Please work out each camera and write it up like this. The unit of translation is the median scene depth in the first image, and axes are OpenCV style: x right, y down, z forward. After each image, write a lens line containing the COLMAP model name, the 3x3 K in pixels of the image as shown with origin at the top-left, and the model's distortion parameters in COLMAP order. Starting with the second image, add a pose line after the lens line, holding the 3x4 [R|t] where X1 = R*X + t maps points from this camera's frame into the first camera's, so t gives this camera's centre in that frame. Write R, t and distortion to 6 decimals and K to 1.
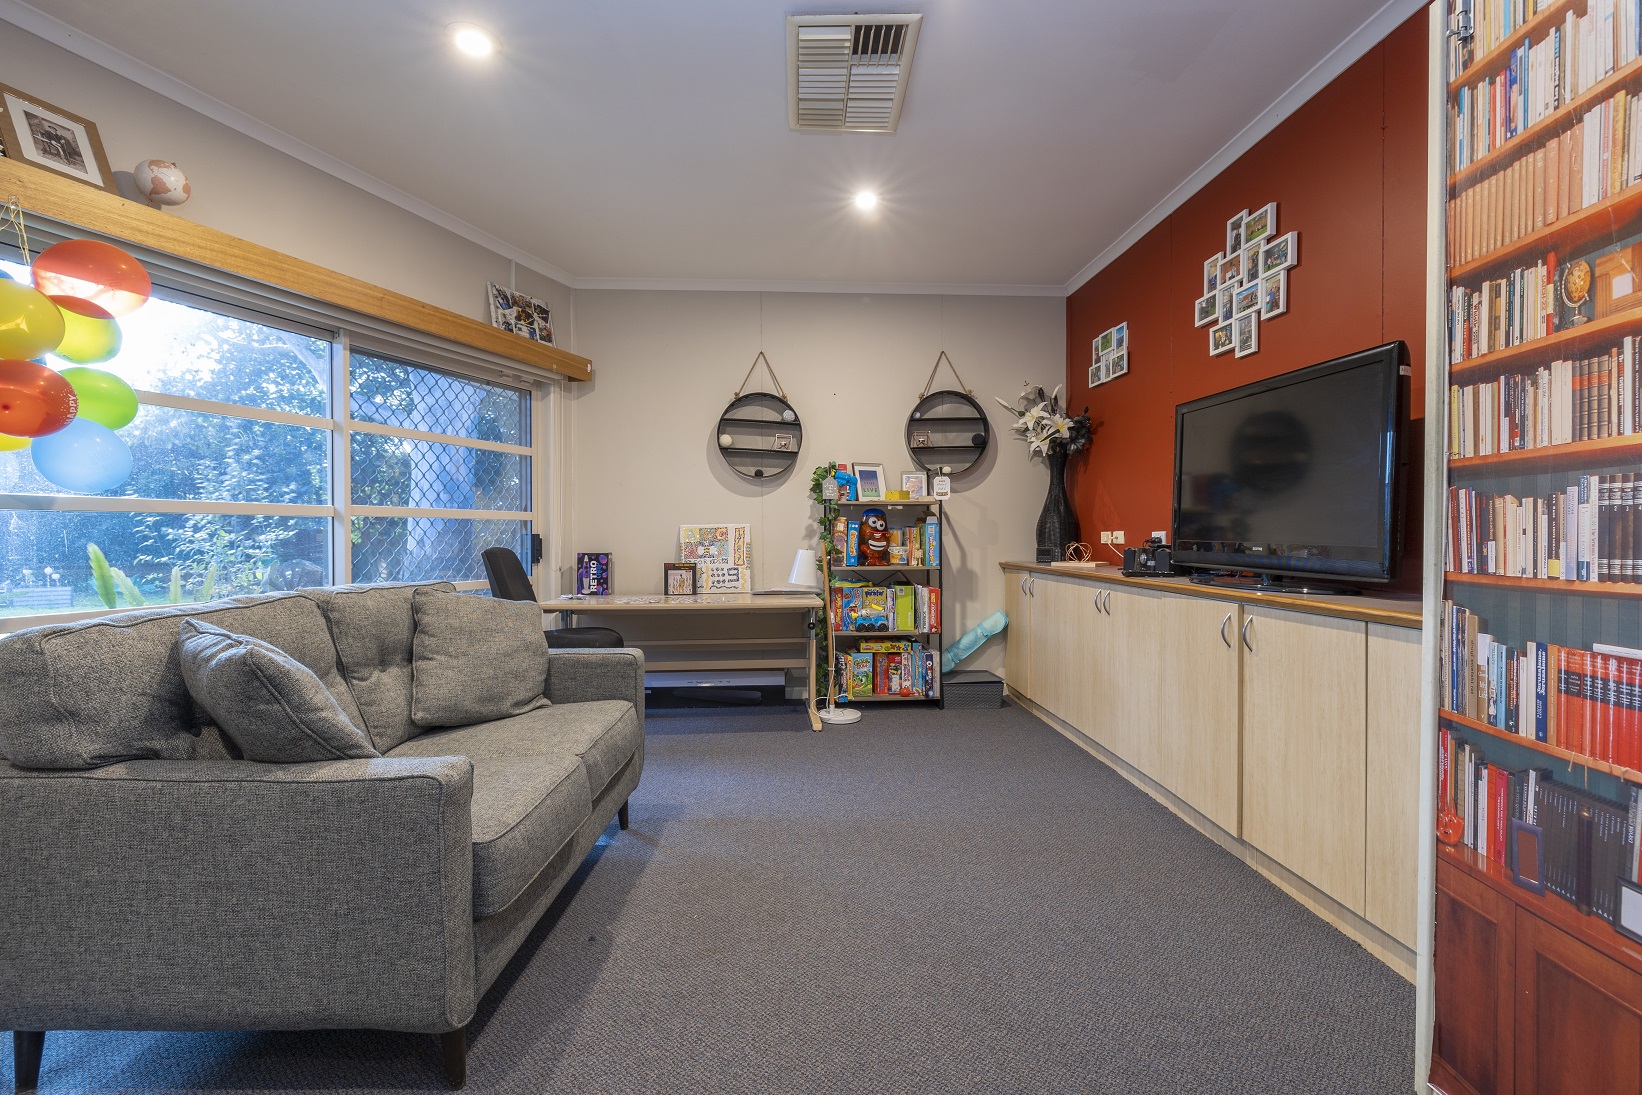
lens RADIAL K [[685.5, 0, 816.2], [0, 685.5, 540.9], [0, 0, 1]] dist [0.000544, -0.001144]
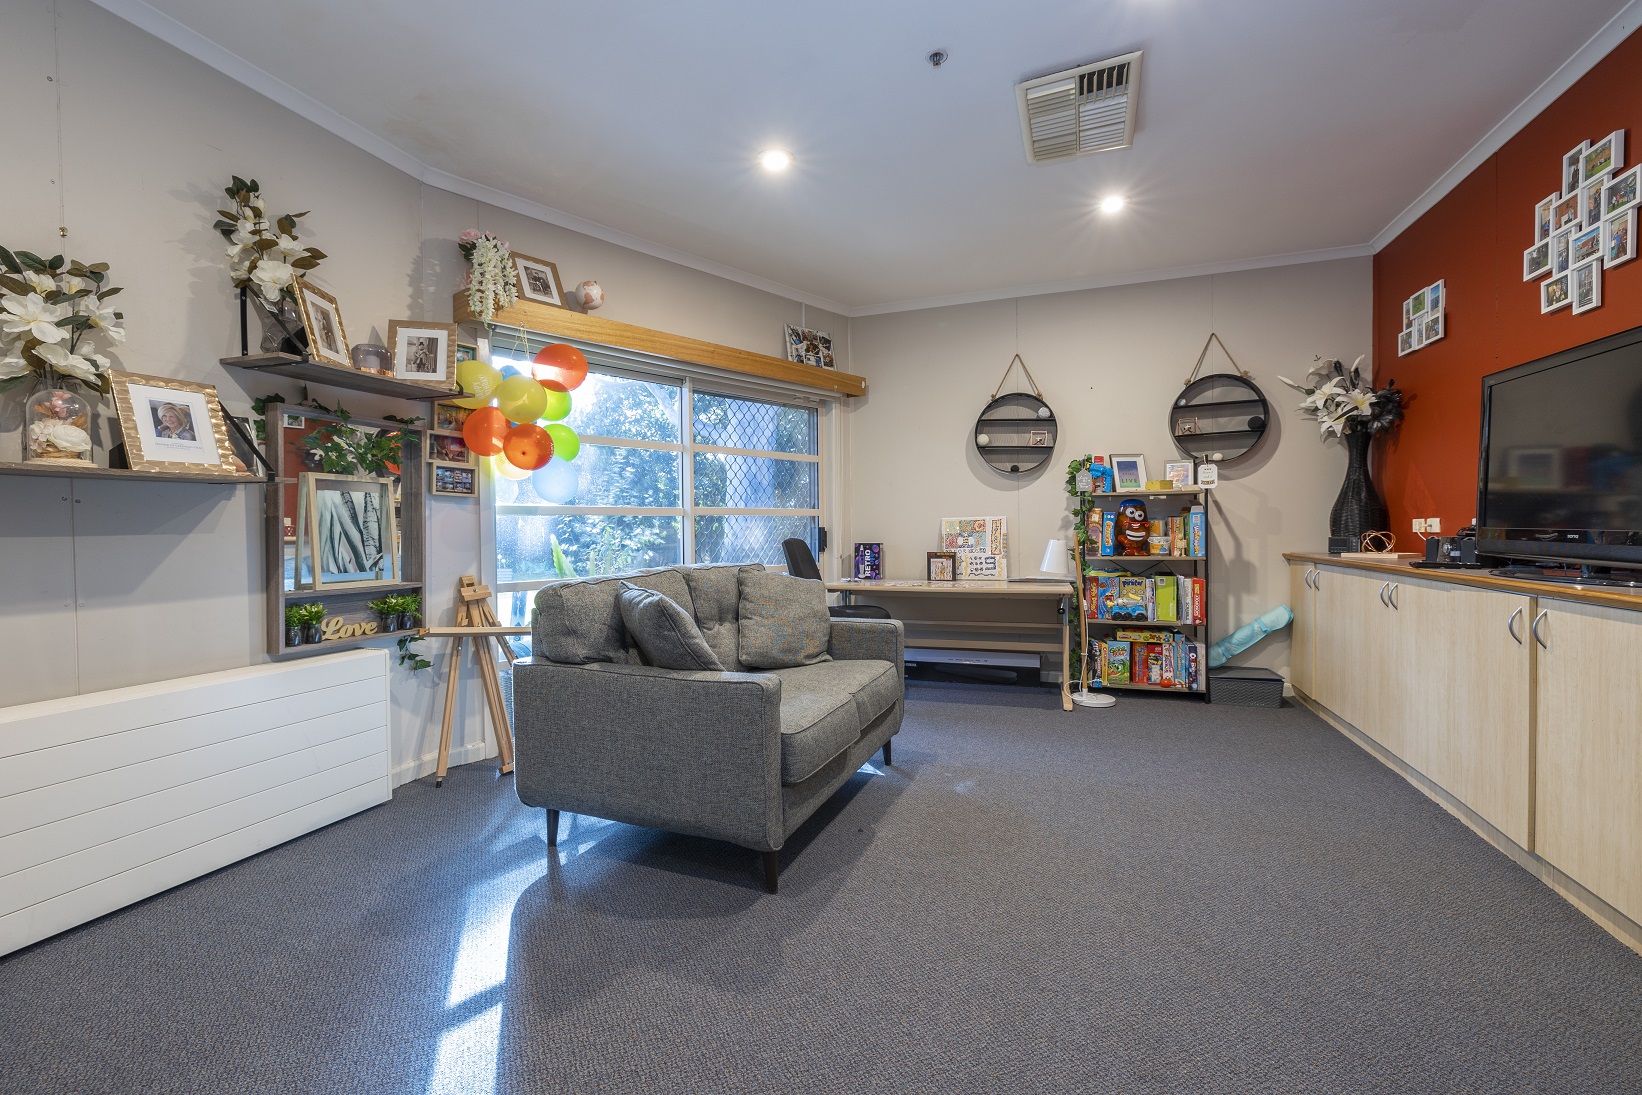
lens RADIAL K [[685.5, 0, 822.5], [0, 685.5, 544.7], [0, 0, 1]] dist [0.000544, -0.001144]
pose [[0.924839, 0.000753, -0.380358, 0.066153], [0.005535, 0.999866, 0.015437, 0.002530], [0.380319, -0.016382, 0.924710, -0.149636]]
